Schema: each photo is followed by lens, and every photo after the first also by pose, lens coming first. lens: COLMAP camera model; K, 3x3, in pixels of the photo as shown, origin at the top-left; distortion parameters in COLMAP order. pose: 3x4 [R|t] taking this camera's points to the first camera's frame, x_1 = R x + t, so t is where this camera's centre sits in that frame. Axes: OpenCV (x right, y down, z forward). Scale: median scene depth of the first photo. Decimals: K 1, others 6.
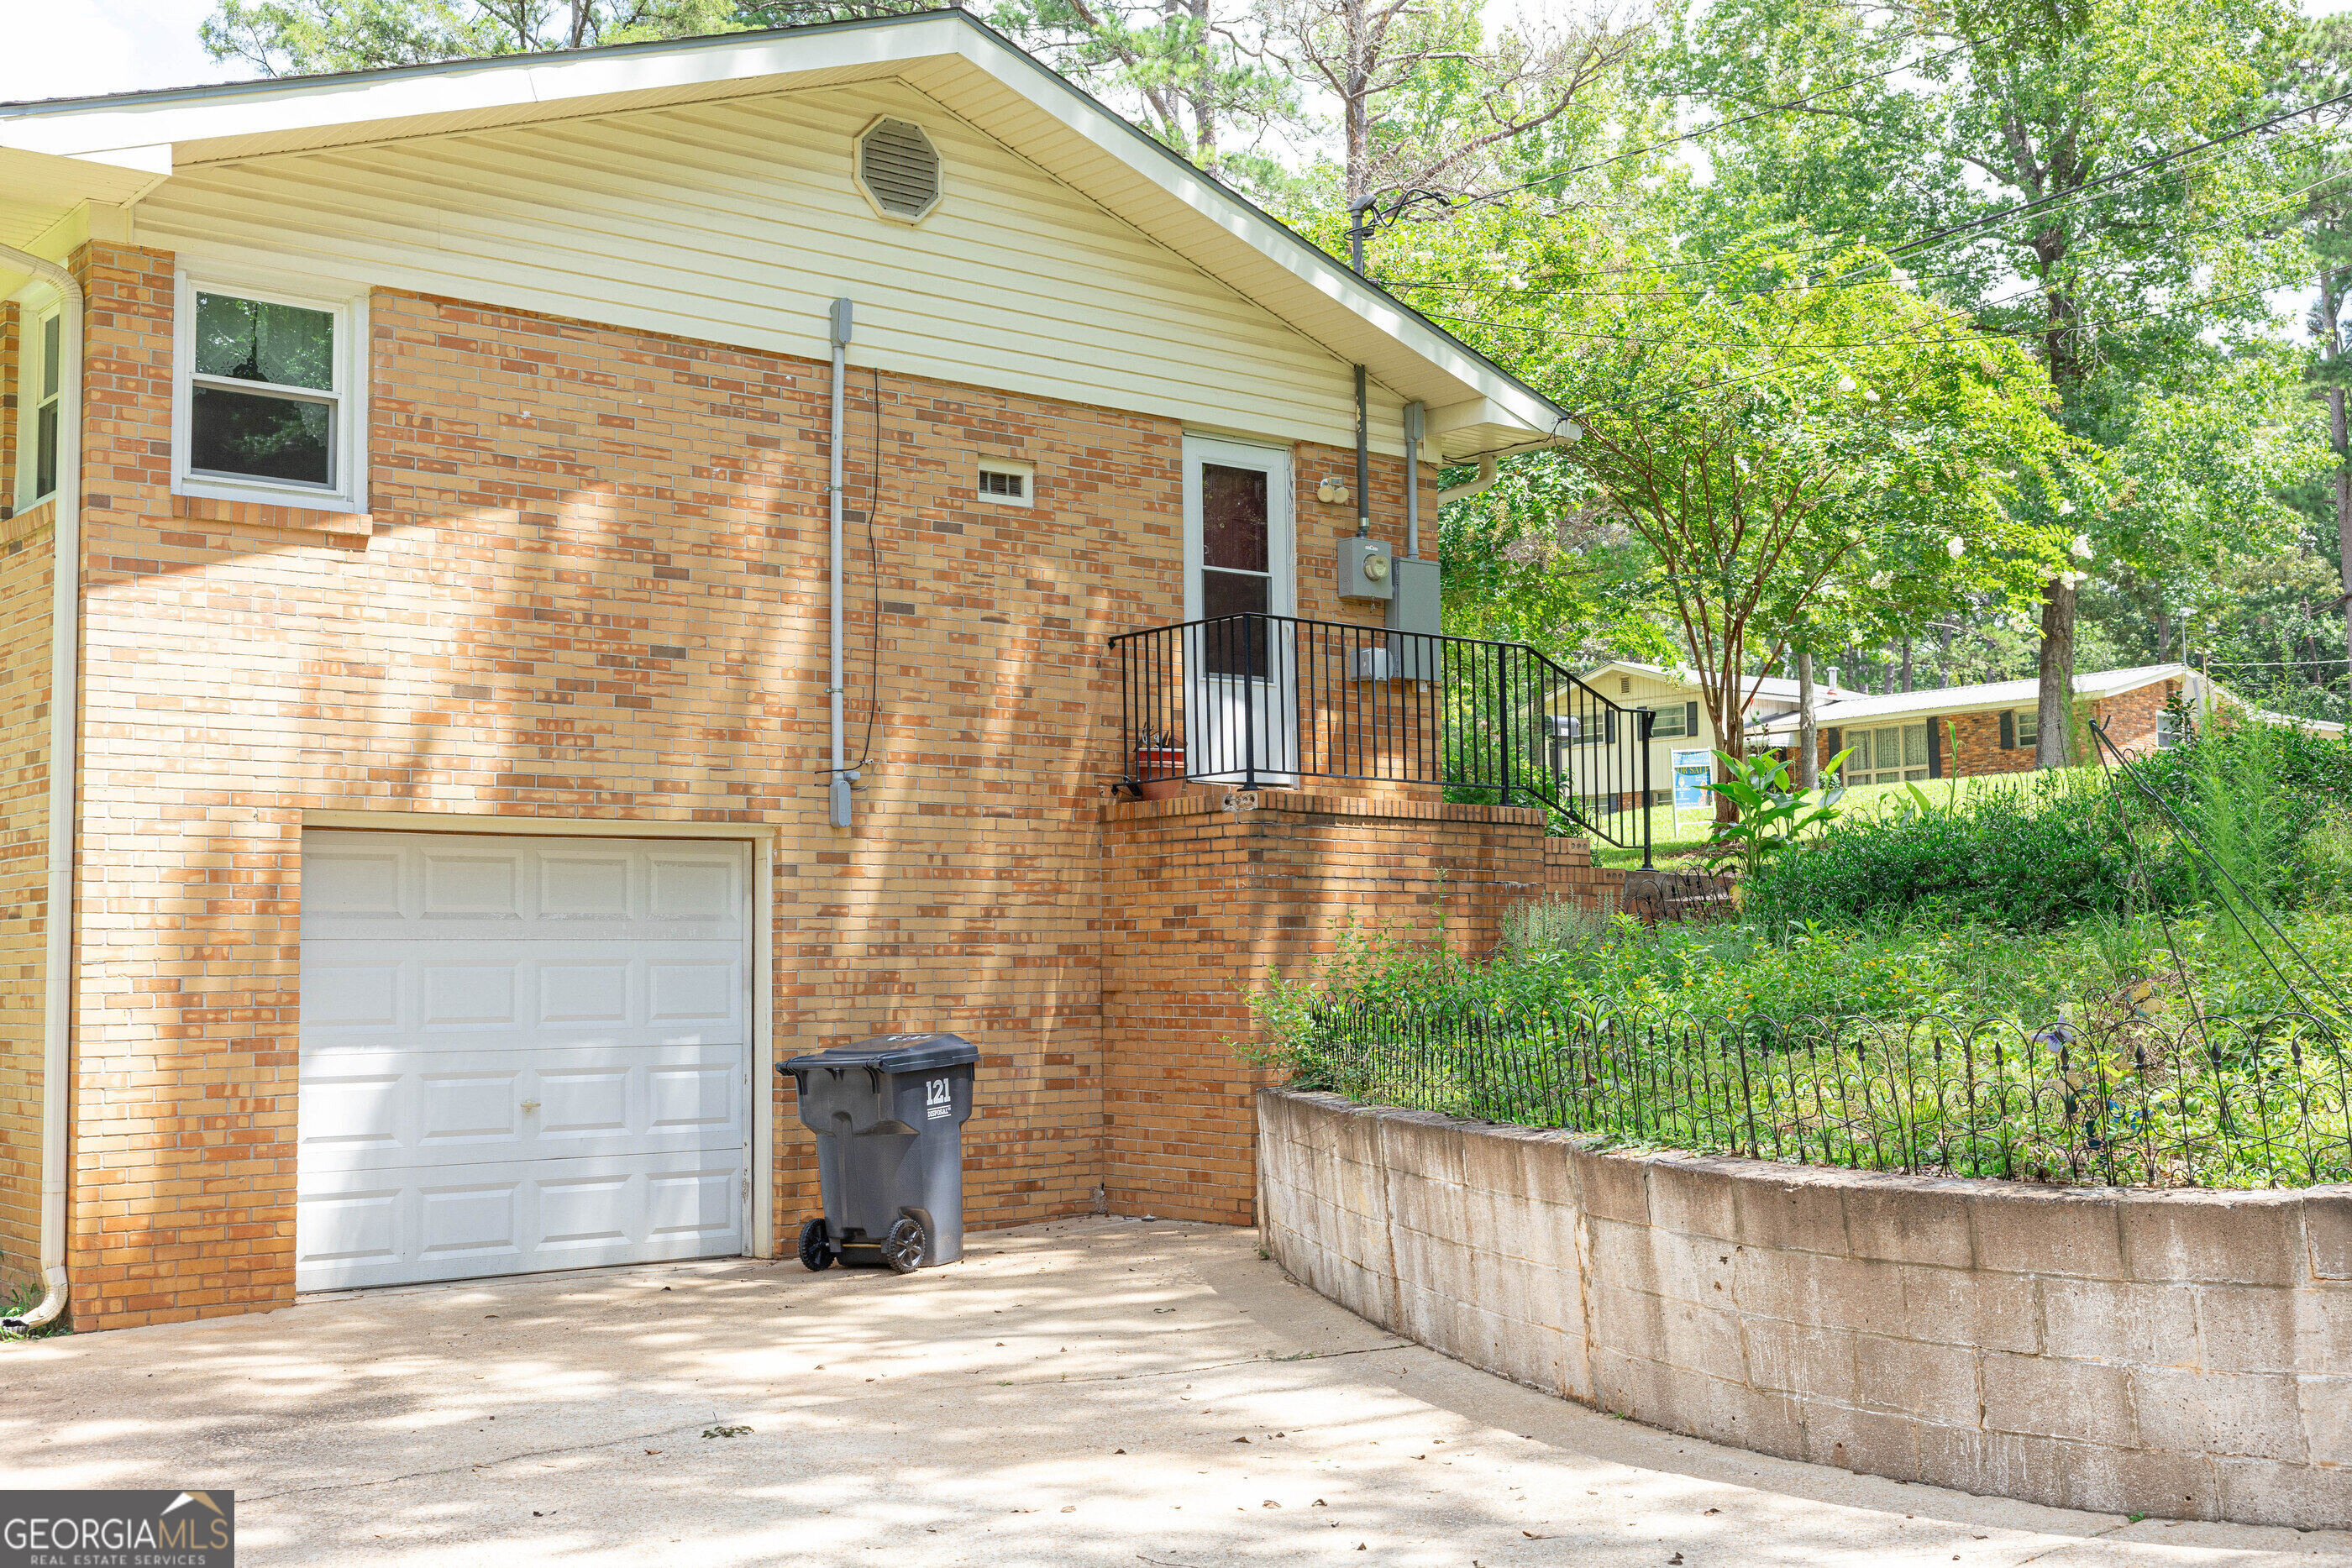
lens RADIAL K [[2610.5, 0, 1170.8], [0, 2610.5, 790.6], [0, 0, 1]] dist [-0.004545, 0.000000]
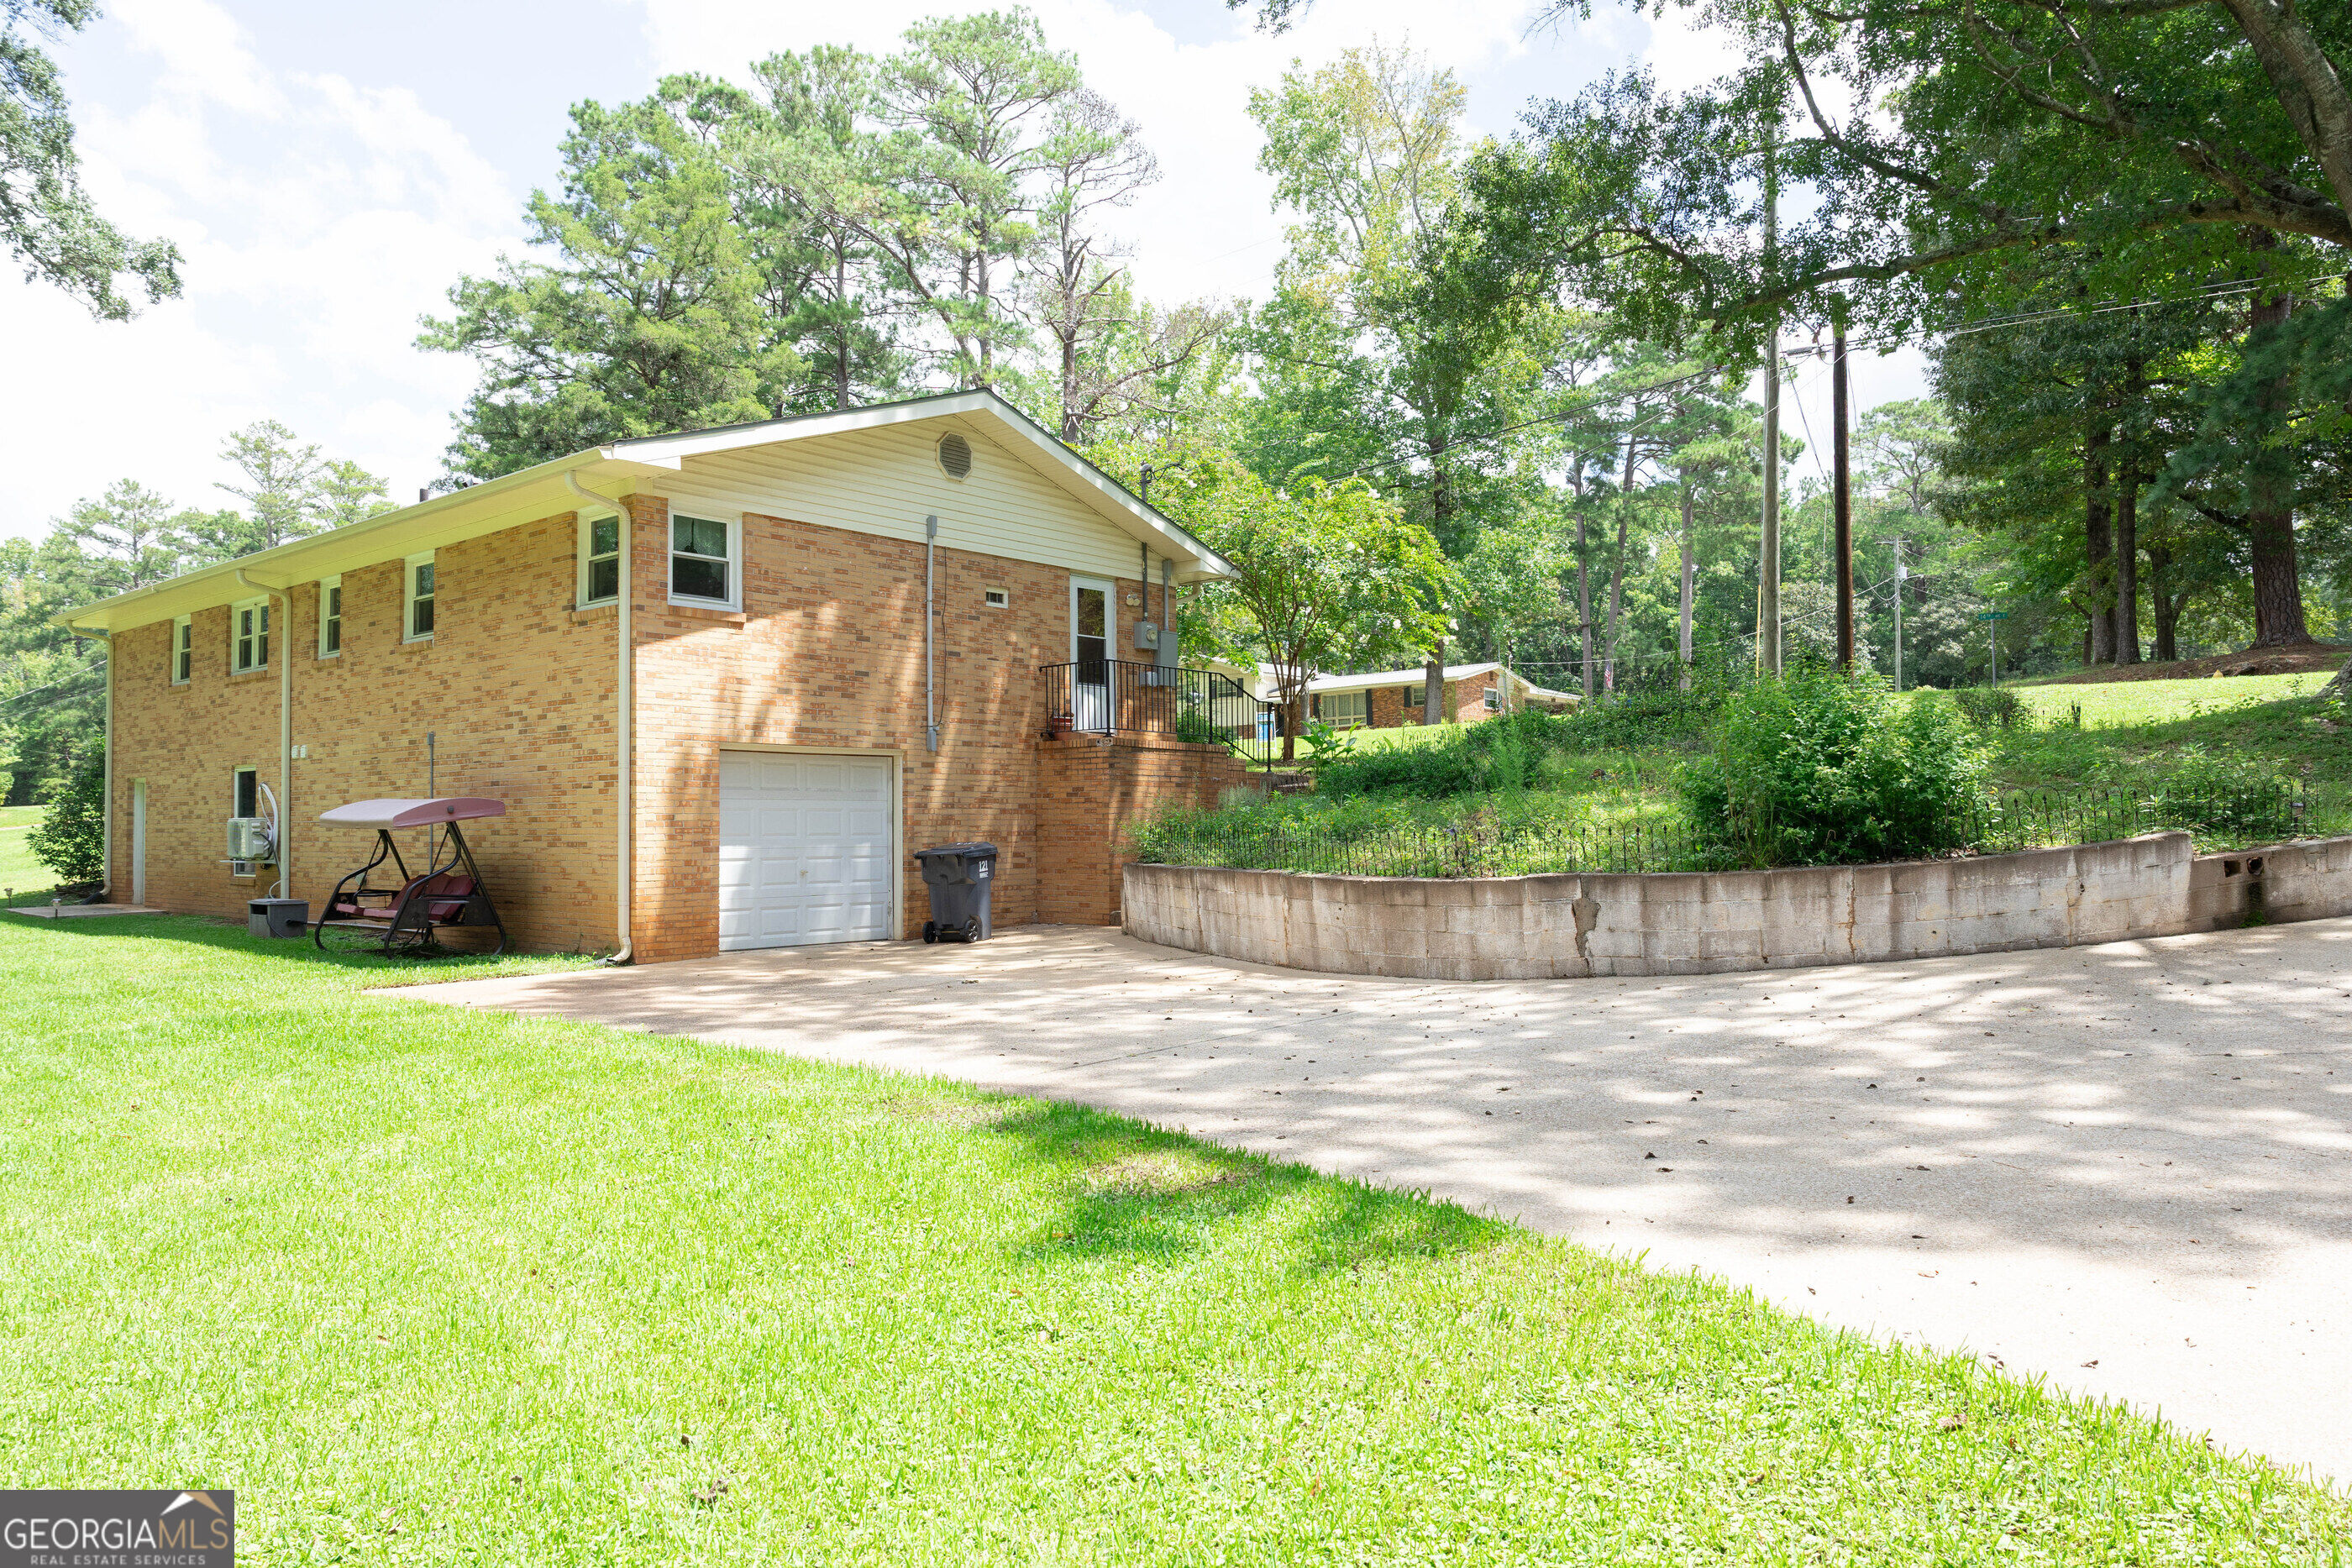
lens RADIAL K [[1611.9, 0, 1180.6], [0, 1611.9, 785.7], [0, 0, 1]] dist [0.000256, 0.004371]
pose [[0.984377, 0.007461, 0.175916, -0.160471], [-0.014641, 0.999110, 0.039549, -0.014549], [-0.175465, -0.041507, 0.983610, -0.417762]]
